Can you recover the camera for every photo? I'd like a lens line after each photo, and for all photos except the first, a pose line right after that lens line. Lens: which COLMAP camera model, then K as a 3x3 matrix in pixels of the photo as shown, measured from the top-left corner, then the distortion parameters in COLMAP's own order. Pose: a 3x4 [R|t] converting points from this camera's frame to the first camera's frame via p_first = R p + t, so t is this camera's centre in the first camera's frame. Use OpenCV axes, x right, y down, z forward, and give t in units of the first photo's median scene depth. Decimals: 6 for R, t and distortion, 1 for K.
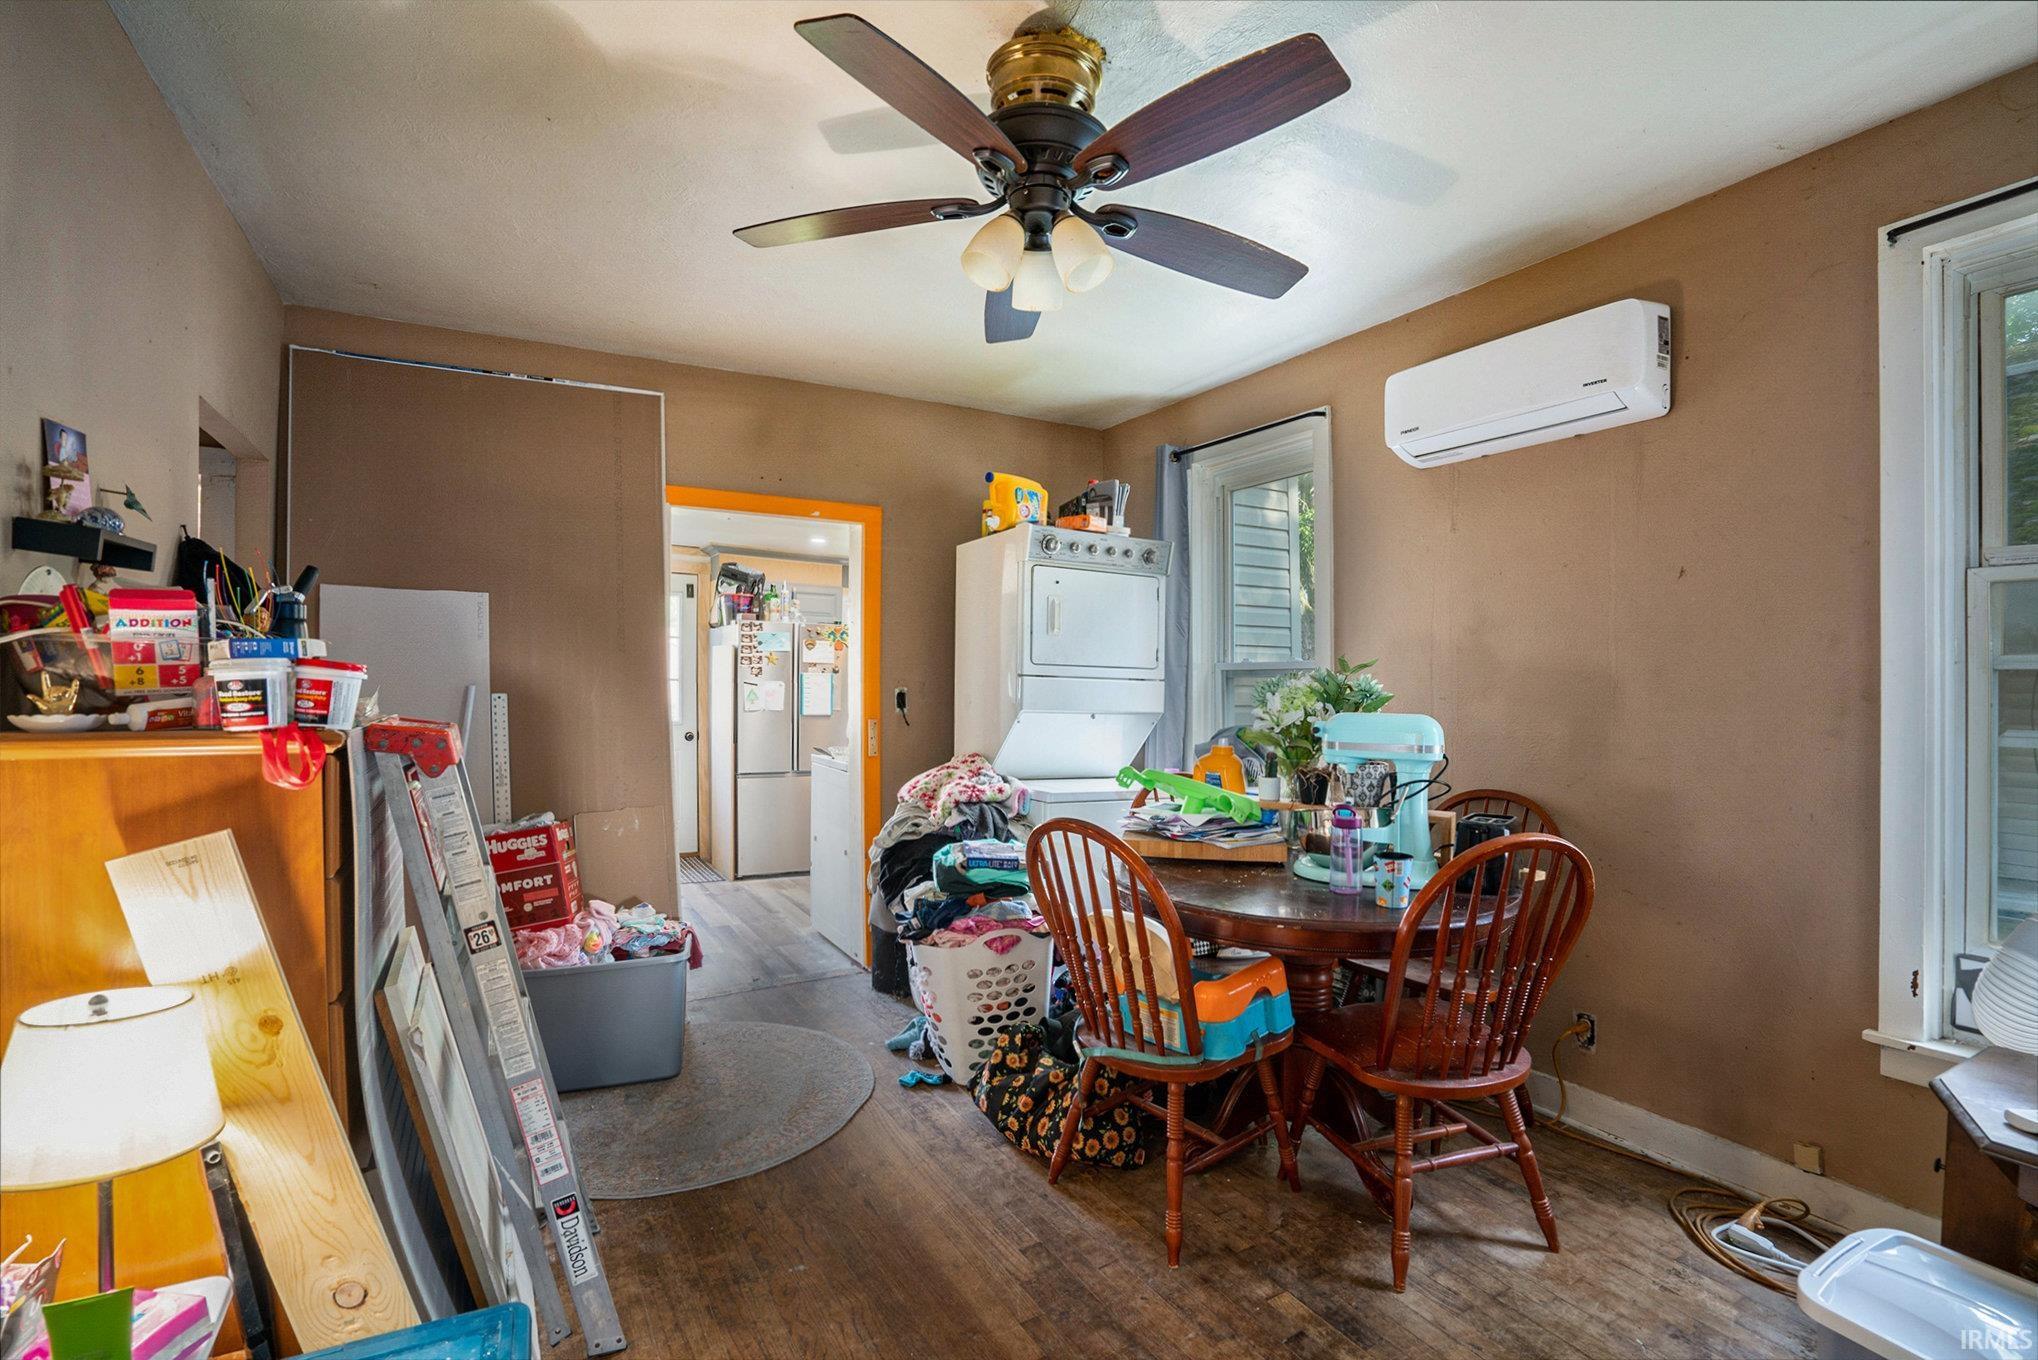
lens RADIAL K [[989.5, 0, 1019.0], [0, 989.5, 680.0], [0, 0, 1]] dist [0.000051, -0.000124]
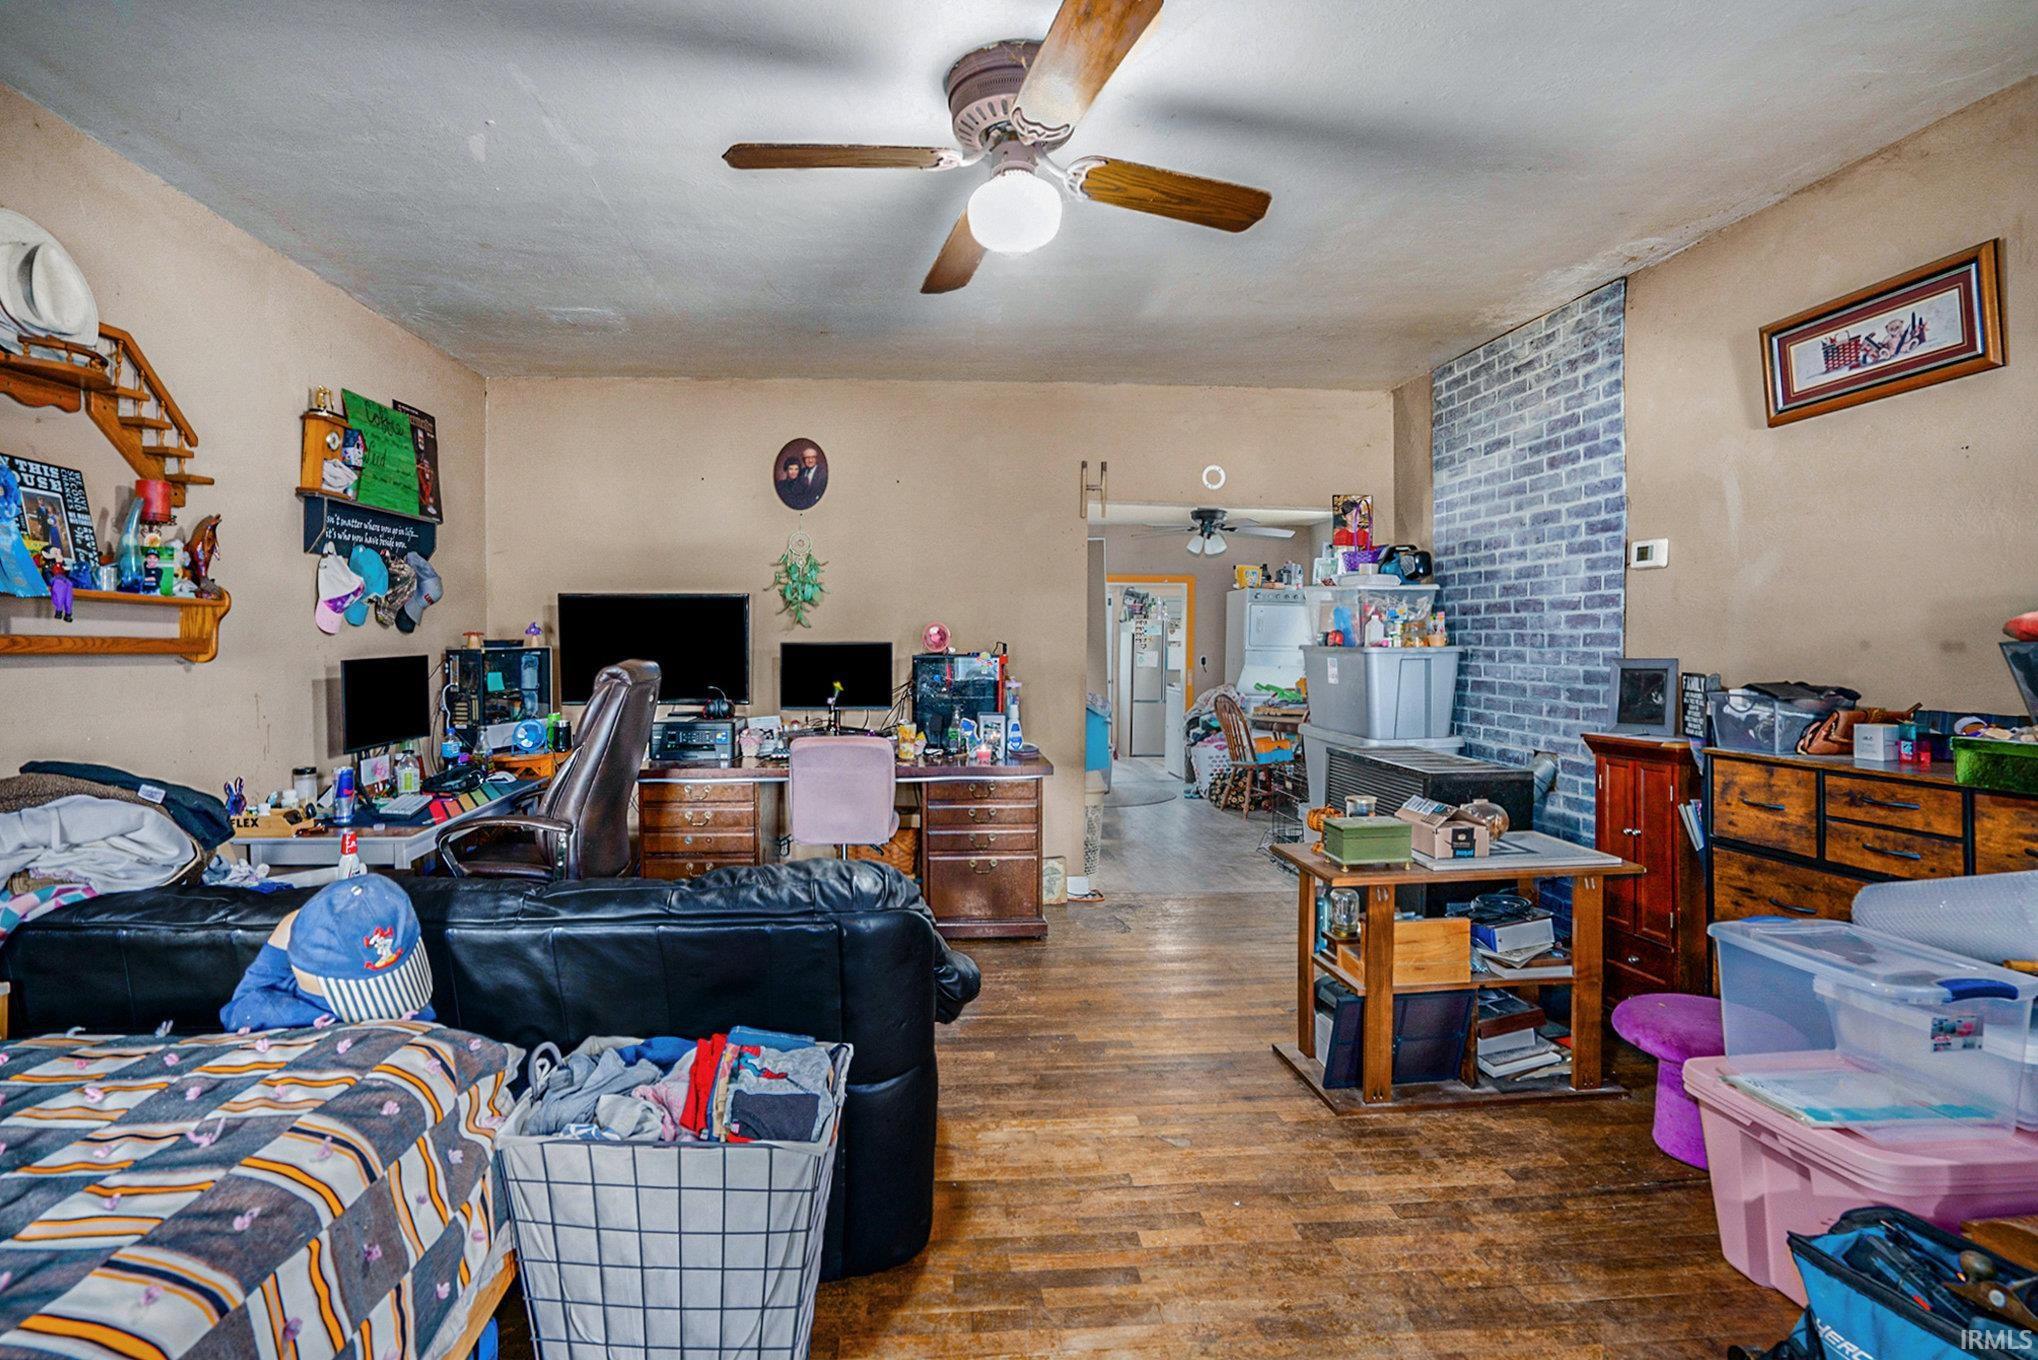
lens RADIAL K [[989.5, 0, 1019.0], [0, 989.5, 680.0], [0, 0, 1]] dist [0.000051, -0.000124]
pose [[0.920665, 0.011520, -0.390184, 0.365321], [0.002032, 0.999409, 0.034302, -0.013394], [0.390349, -0.032373, 0.920098, -1.198578]]
